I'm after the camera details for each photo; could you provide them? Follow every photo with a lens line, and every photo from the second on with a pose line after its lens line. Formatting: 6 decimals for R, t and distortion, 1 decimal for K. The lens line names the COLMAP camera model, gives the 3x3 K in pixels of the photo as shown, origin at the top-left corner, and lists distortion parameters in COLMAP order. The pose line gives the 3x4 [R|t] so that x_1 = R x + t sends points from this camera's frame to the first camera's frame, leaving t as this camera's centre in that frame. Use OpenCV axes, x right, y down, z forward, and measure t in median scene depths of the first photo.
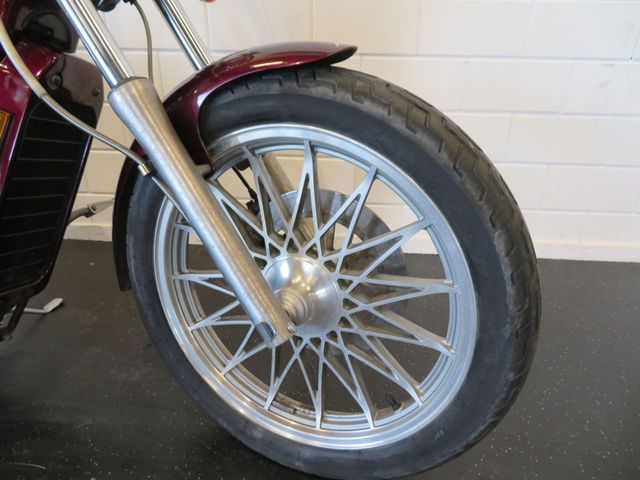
lens RADIAL K [[419.6, 0, 320.0], [0, 419.6, 240.0], [0, 0, 1]] dist [-0.006489, 0.000118]
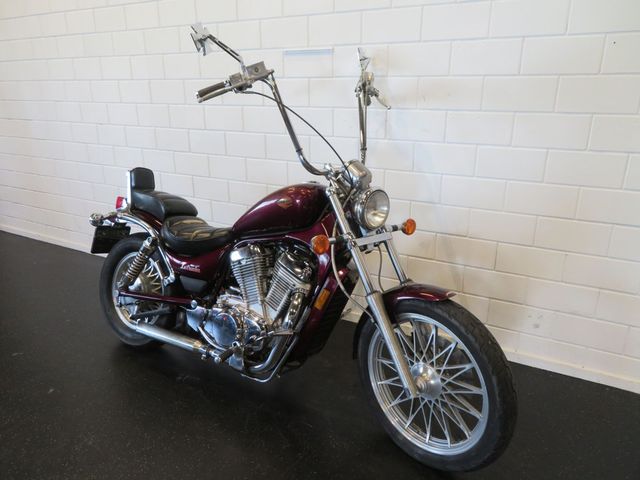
lens RADIAL K [[467.9, 0, 320.0], [0, 467.9, 240.0], [0, 0, 1]] dist [0.008099, 0.003177]
pose [[0.906320, 0.117270, -0.405995, 0.400326], [-0.156781, 0.985470, -0.065338, -0.392184], [0.392433, 0.122870, 0.911537, -1.780224]]
